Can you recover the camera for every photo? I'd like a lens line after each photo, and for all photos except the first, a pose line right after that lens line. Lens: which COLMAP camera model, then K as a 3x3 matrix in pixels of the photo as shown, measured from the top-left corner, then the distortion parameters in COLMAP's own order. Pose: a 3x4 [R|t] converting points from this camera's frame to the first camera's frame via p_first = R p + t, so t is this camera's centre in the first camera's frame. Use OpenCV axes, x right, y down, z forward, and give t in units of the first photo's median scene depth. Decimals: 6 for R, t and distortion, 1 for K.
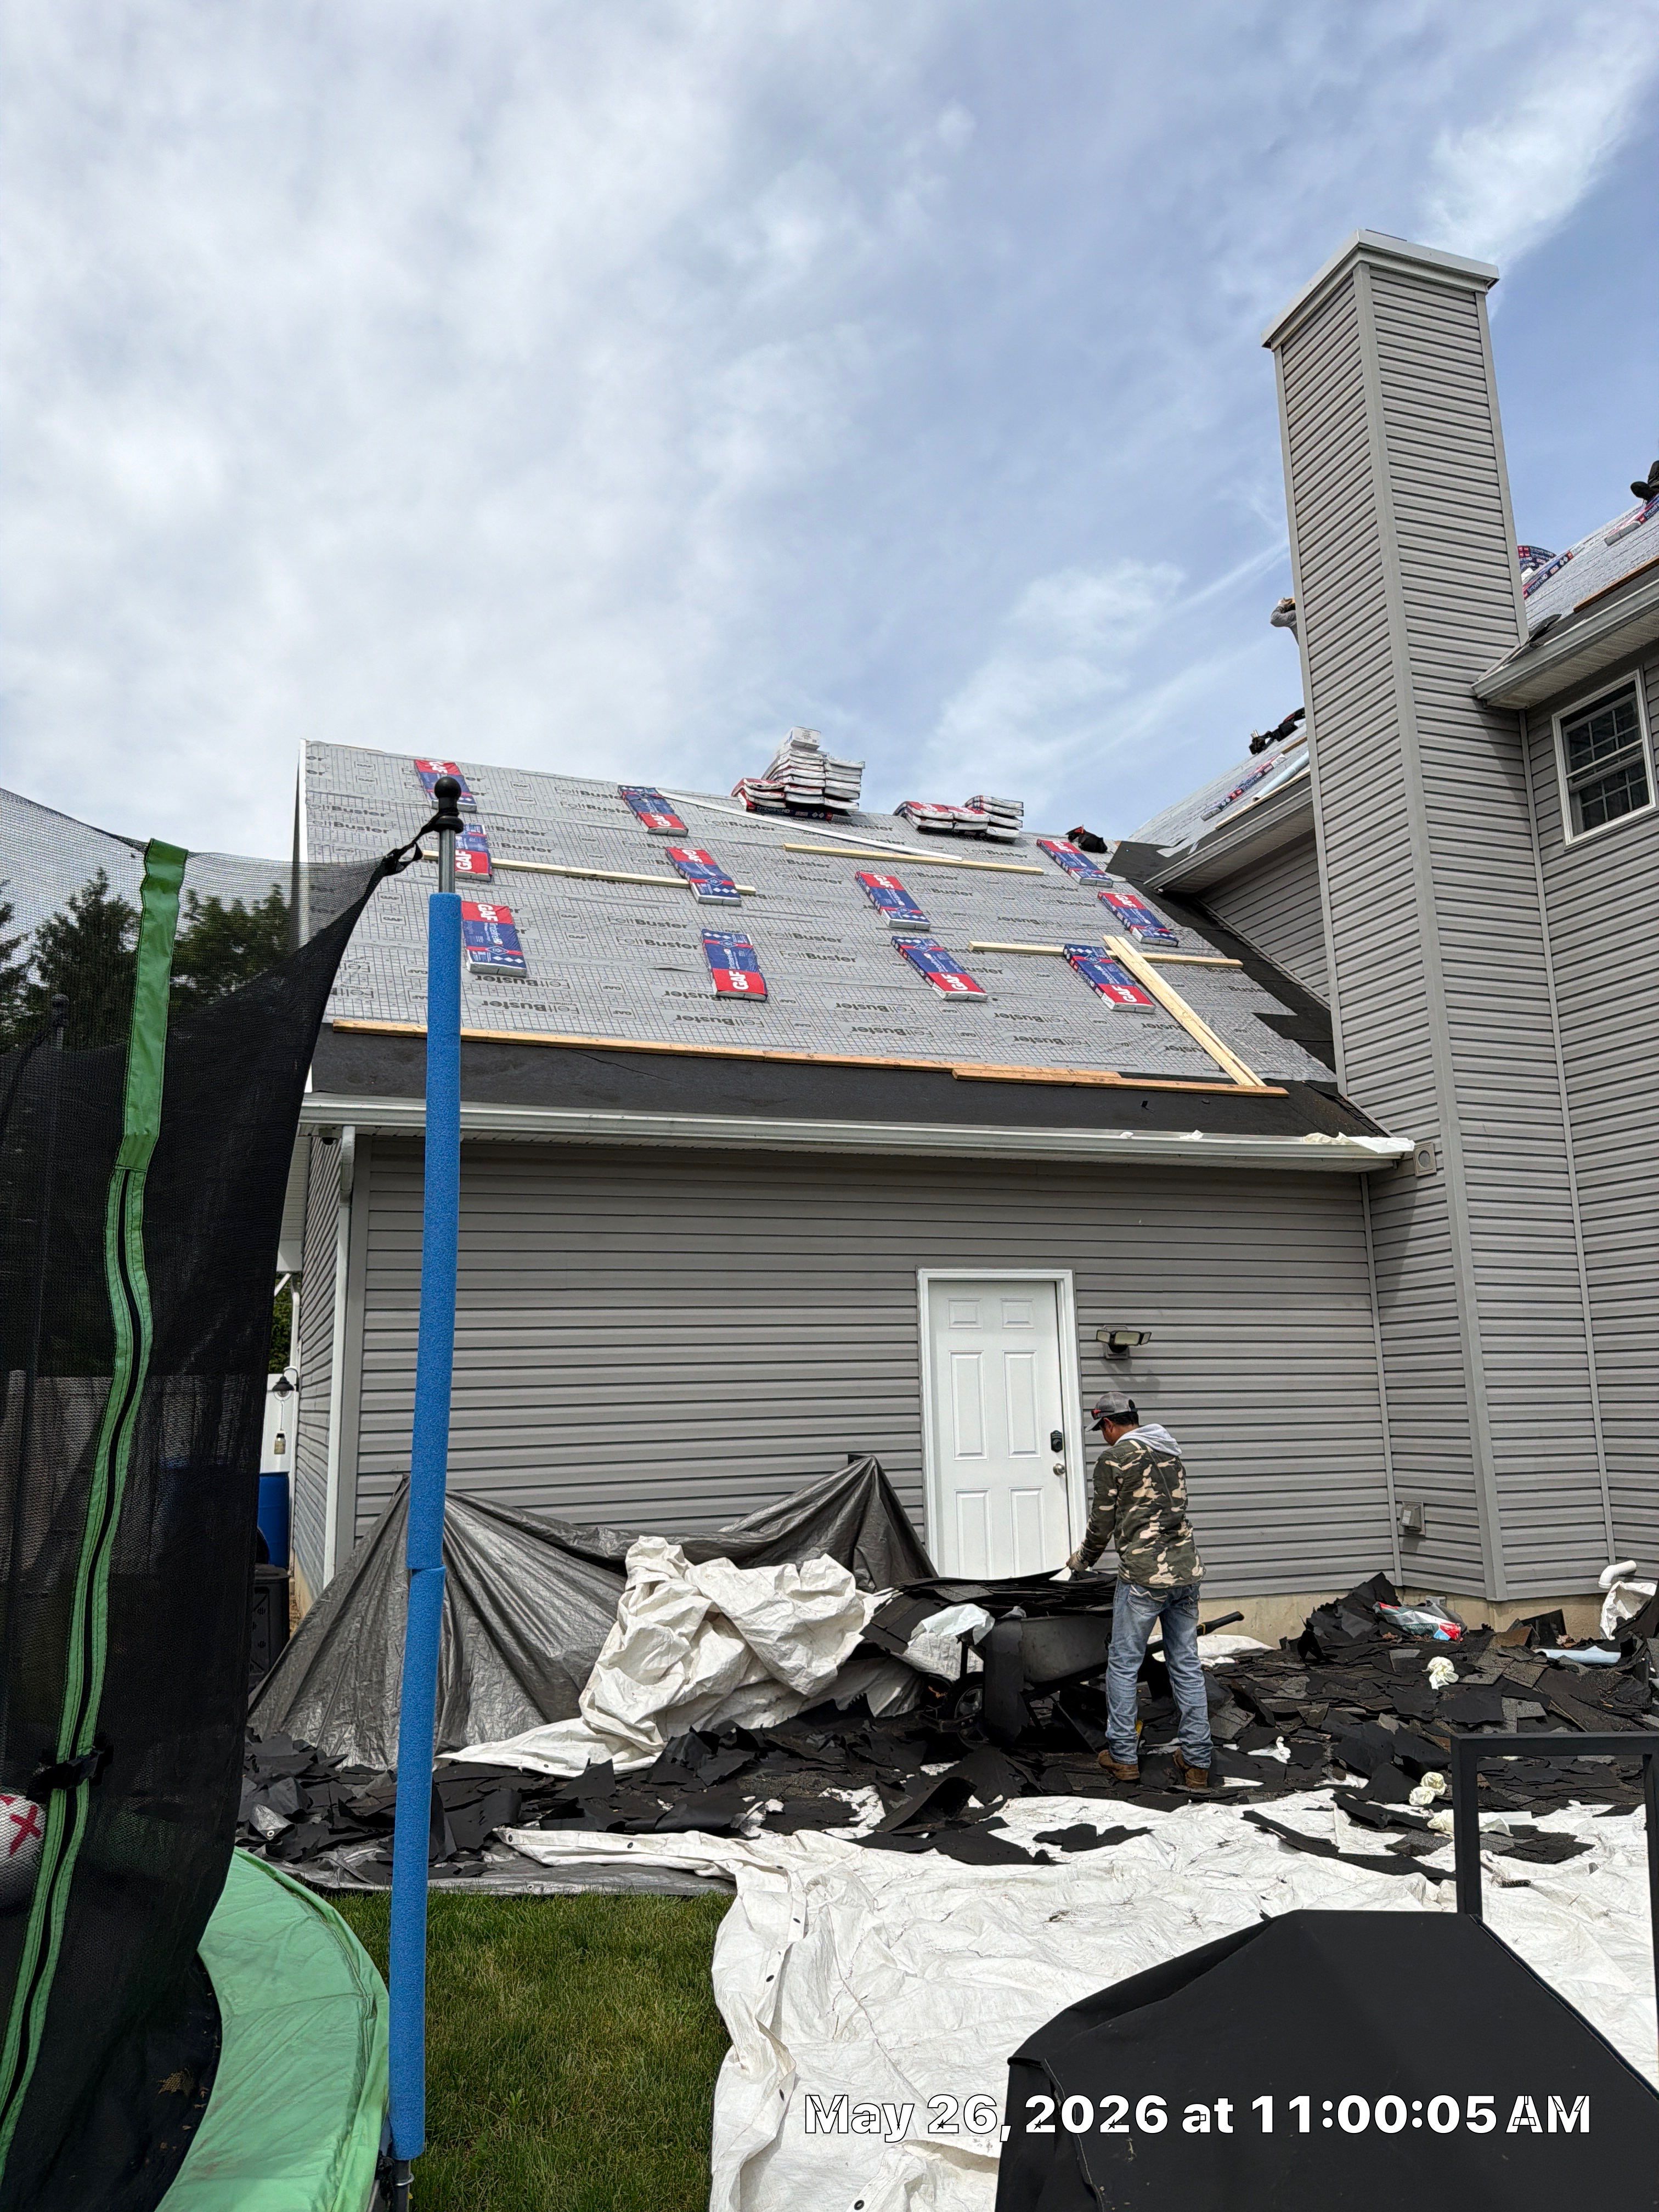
lens RADIAL K [[1576.0, 0, 829.5], [0, 1576.0, 1106.0], [0, 0, 1]] dist [0.165689, -0.352431]
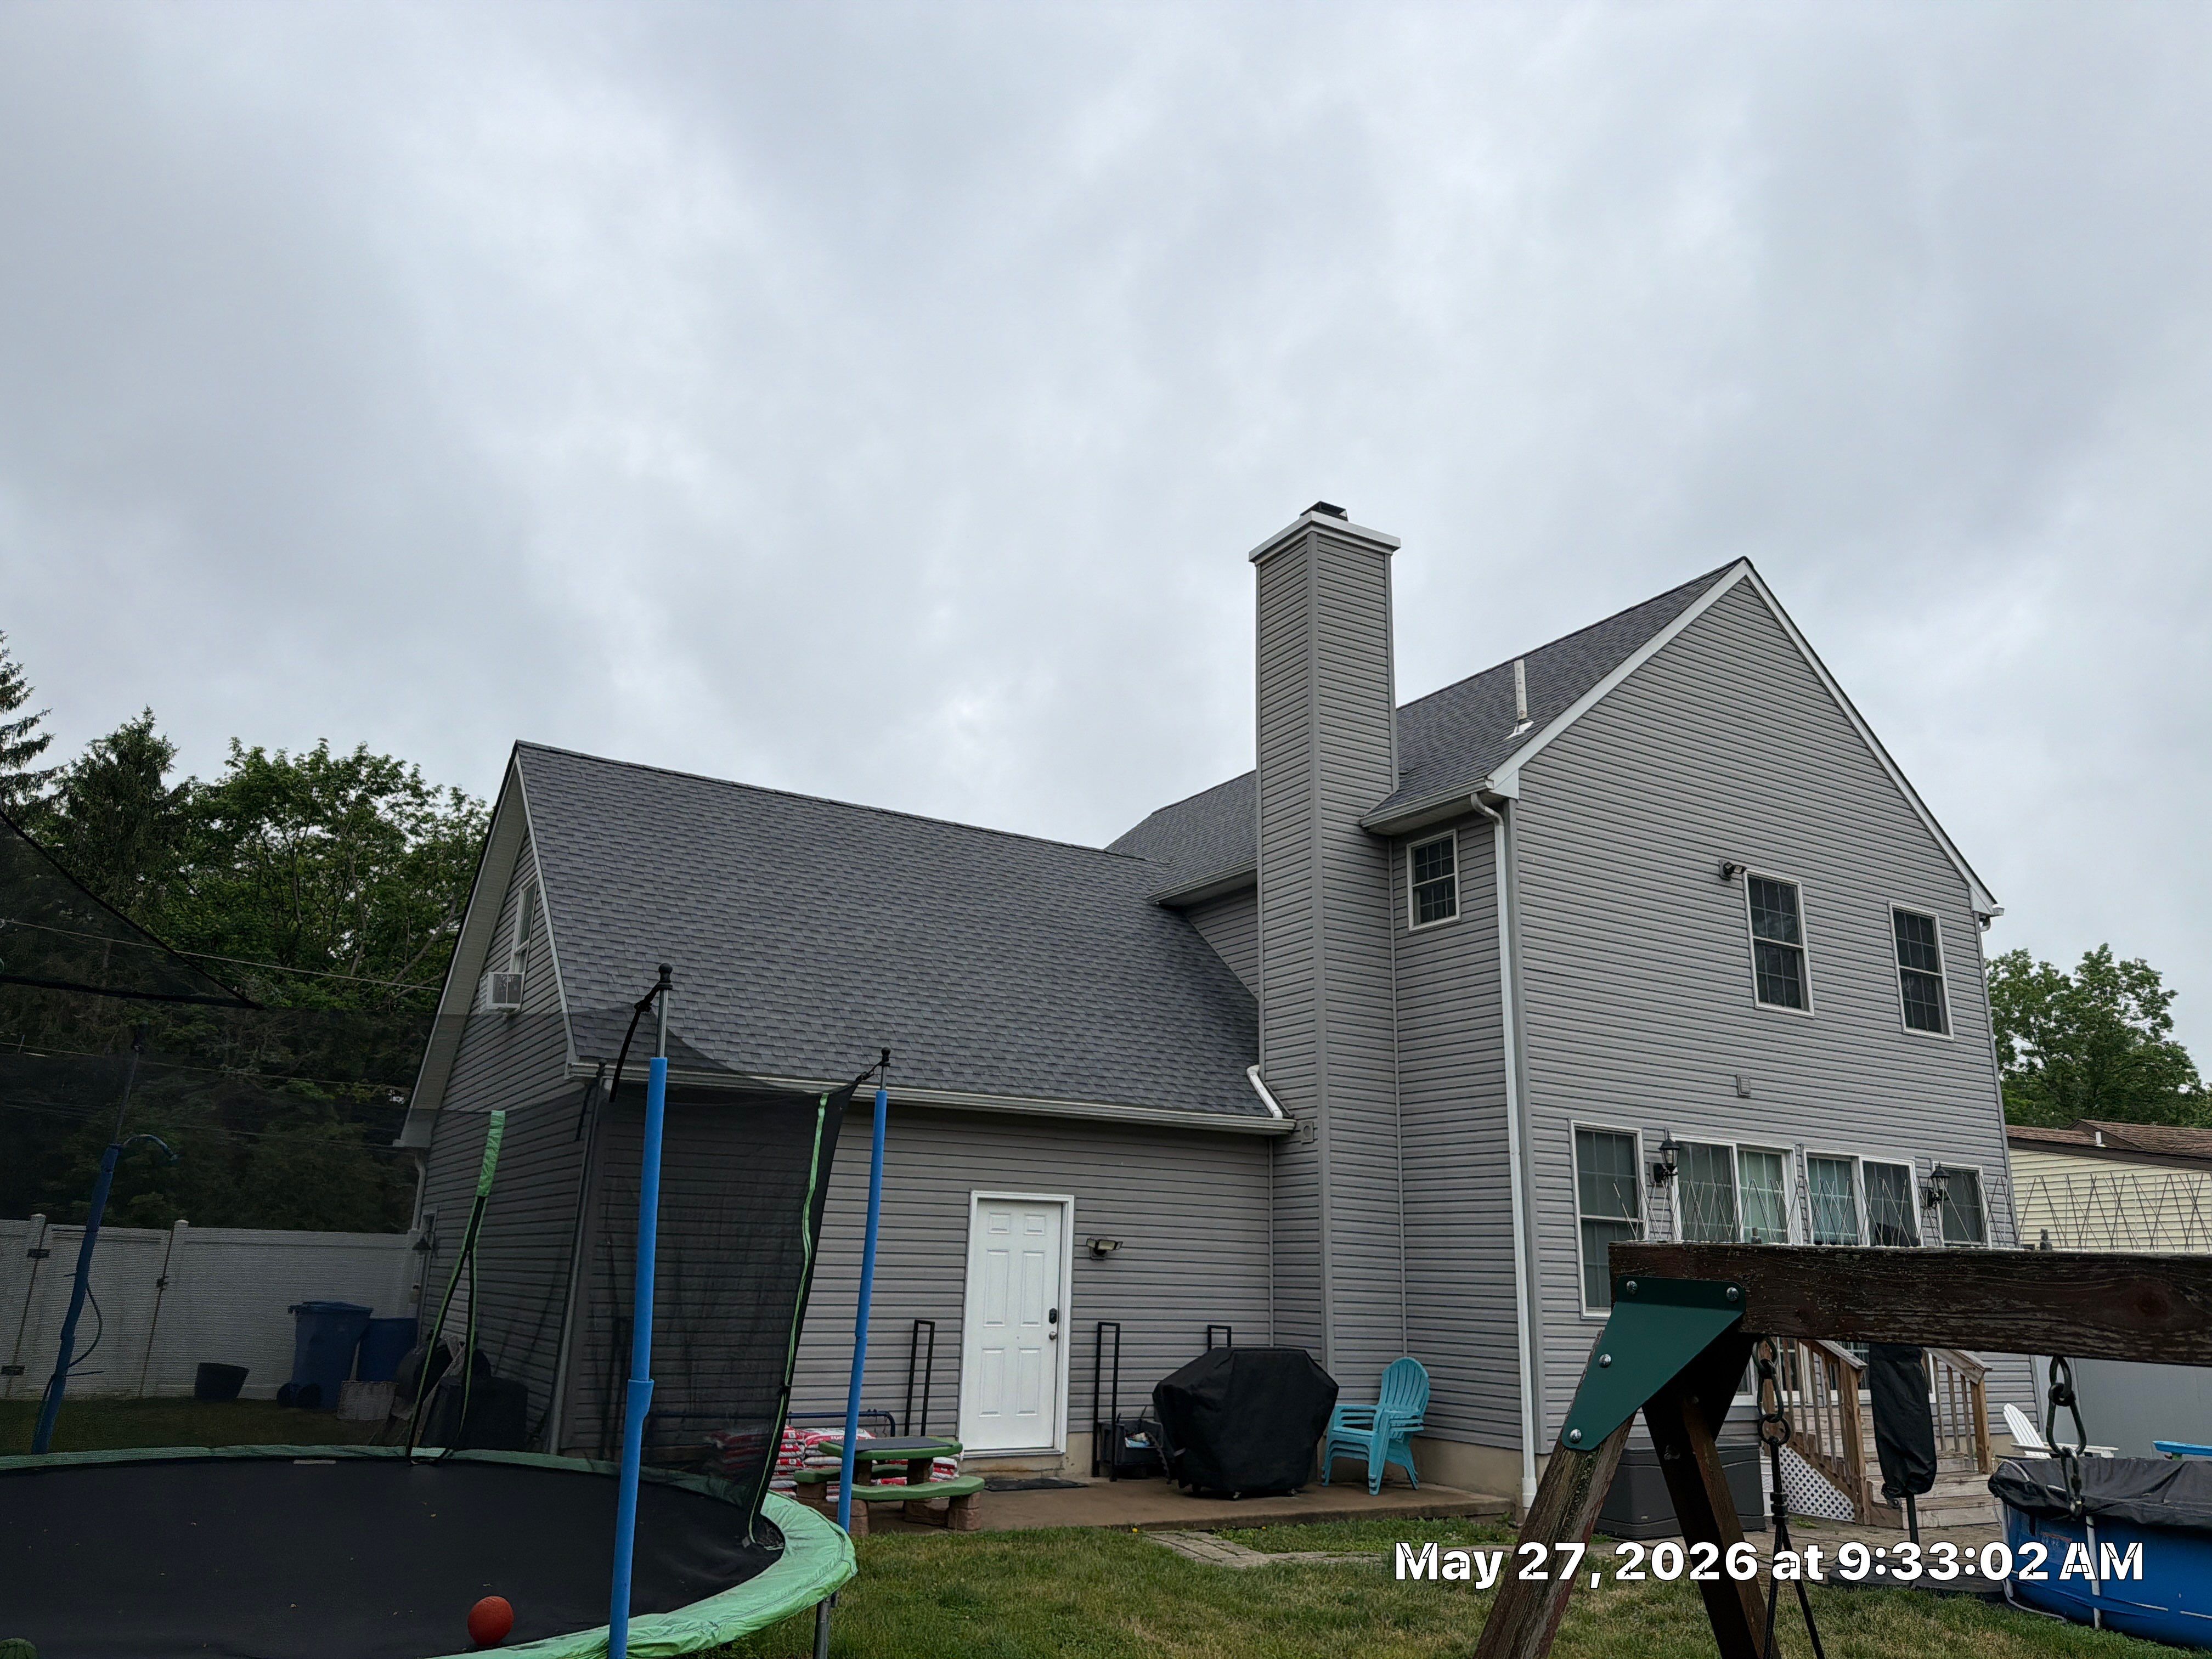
lens RADIAL K [[1604.4, 0, 1120.6], [0, 1604.4, 800.0], [0, 0, 1]] dist [0.151358, -0.261033]
pose [[0.980217, 0.099175, 0.171288, -0.085147], [-0.080186, 0.990188, -0.114443, -0.079235], [-0.180957, 0.098444, 0.978552, -0.444639]]
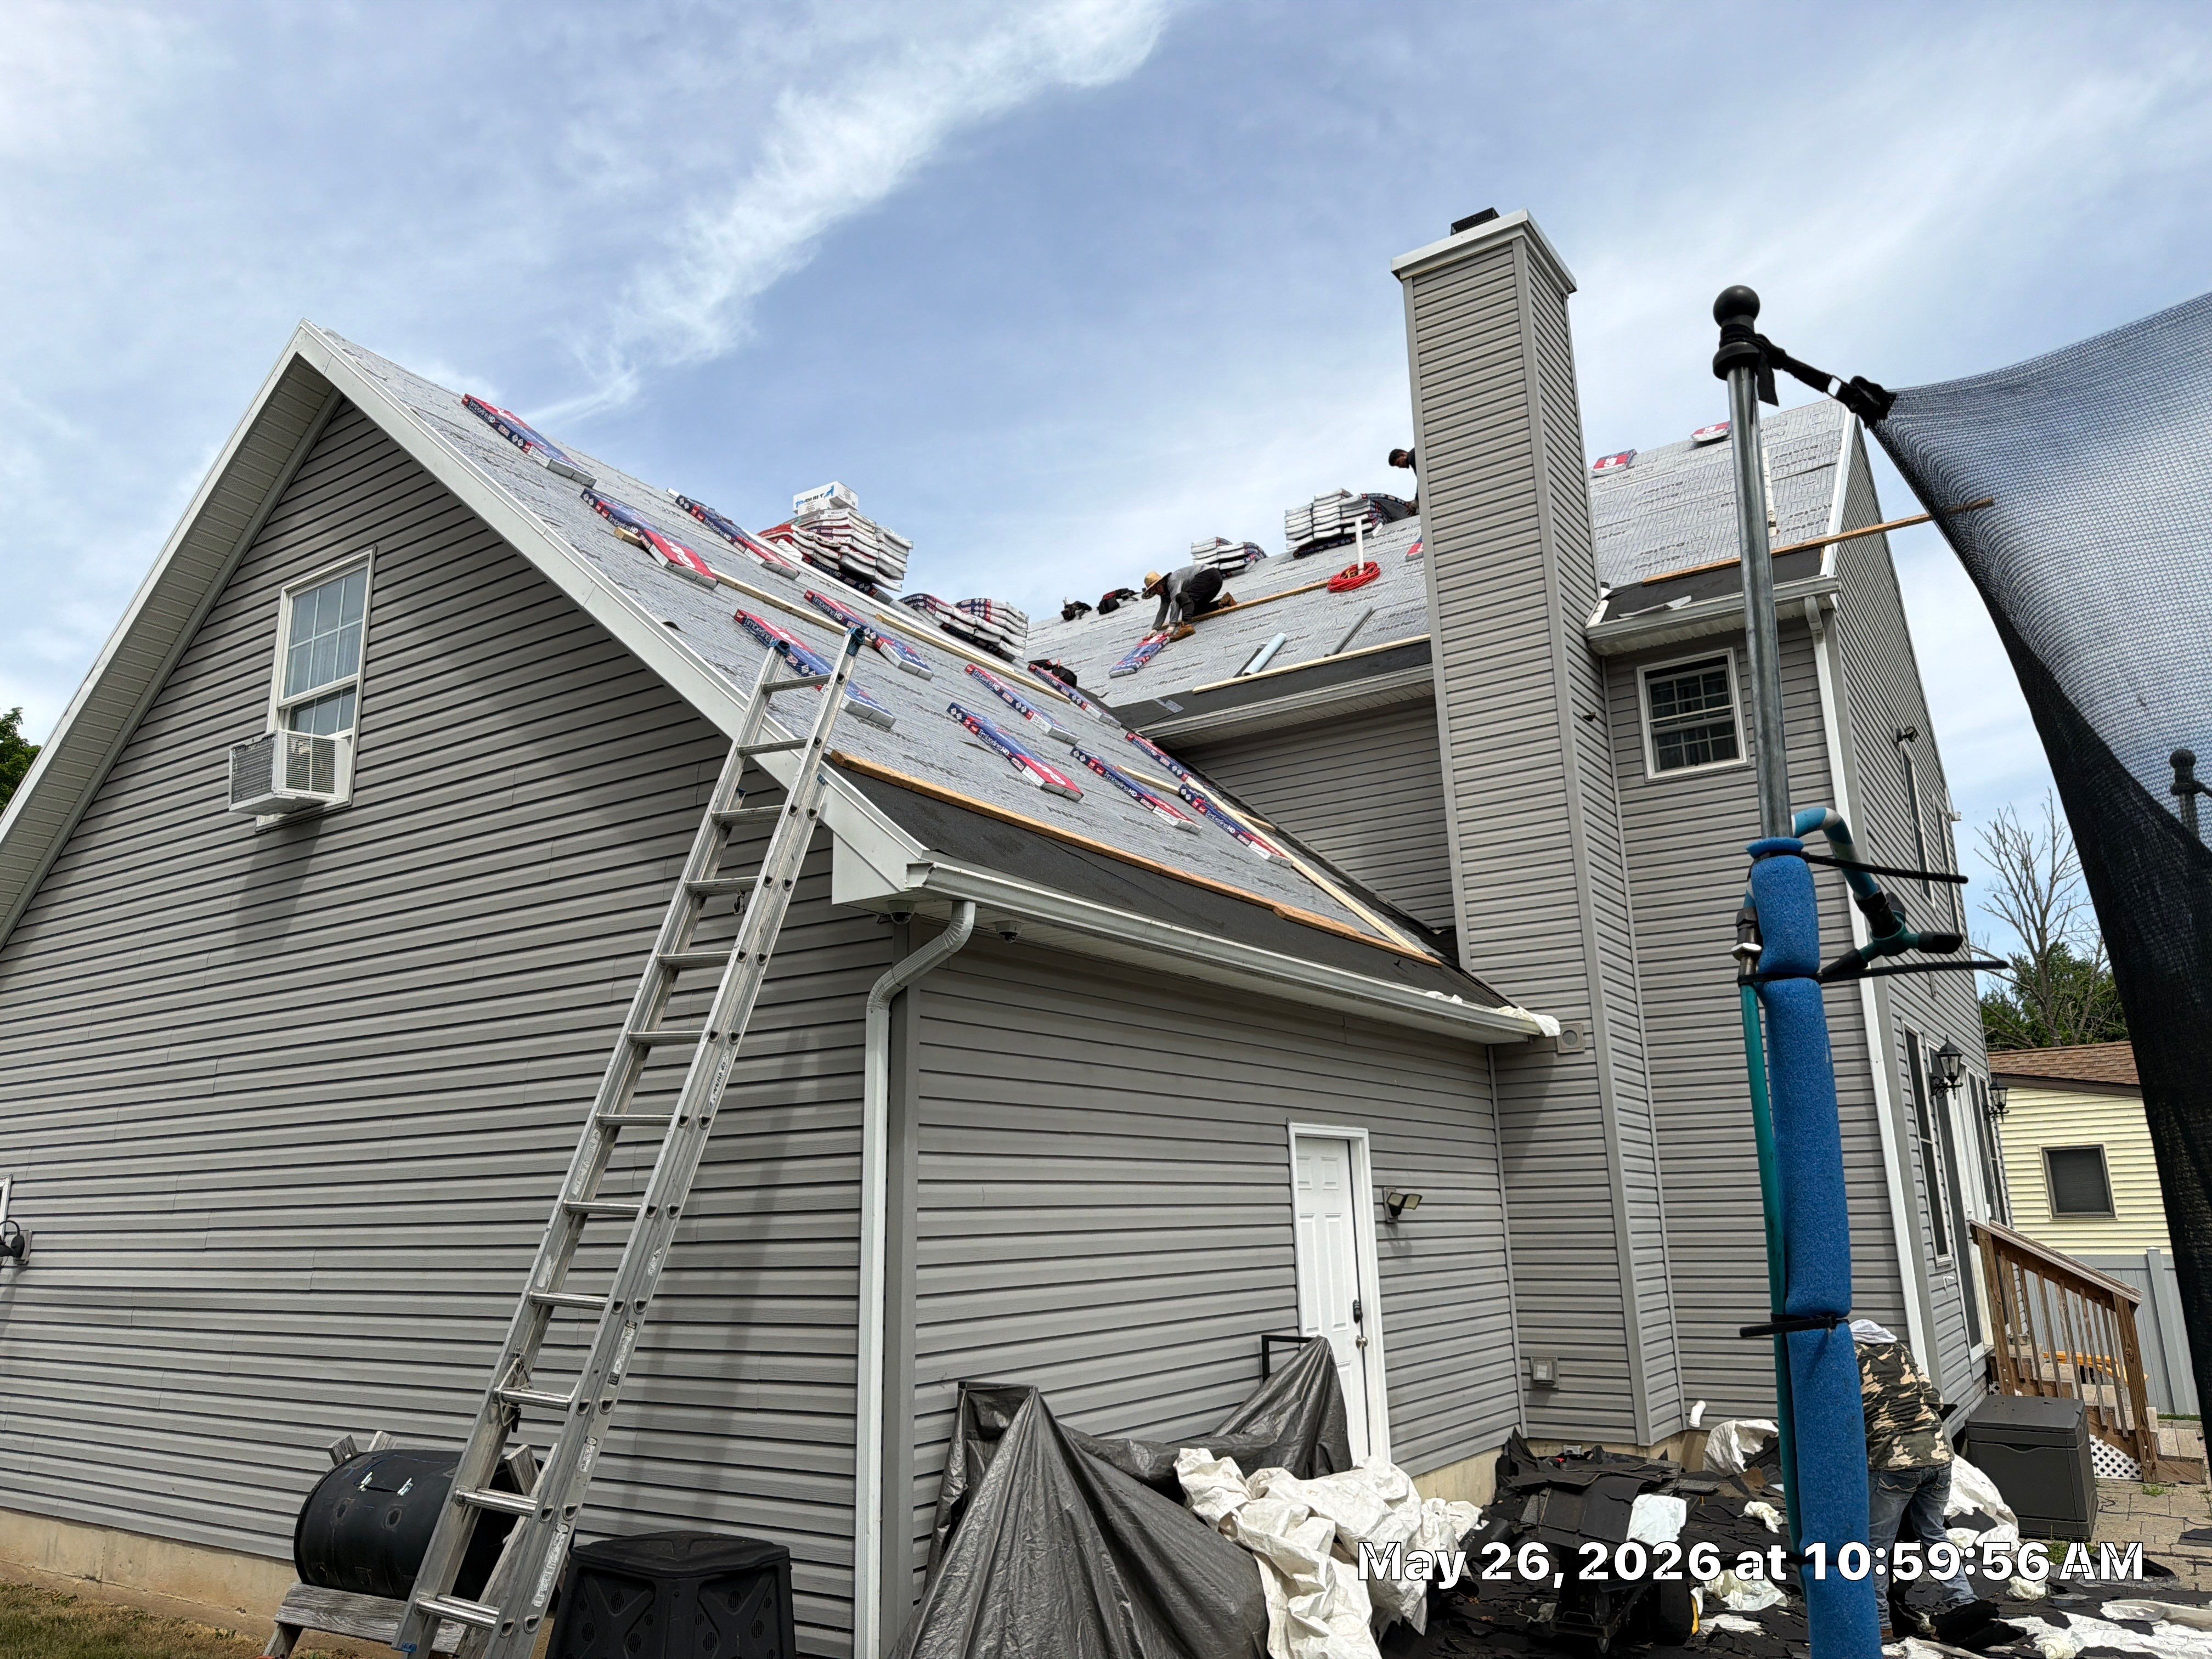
lens RADIAL K [[1581.9, 0, 1106.0], [0, 1581.9, 829.5], [0, 0, 1]] dist [0.032726, -0.017180]
pose [[0.804083, 0.146483, 0.576188, -0.482224], [-0.103495, 0.988862, -0.106966, 0.036982], [-0.585439, 0.026377, 0.810287, 0.265872]]
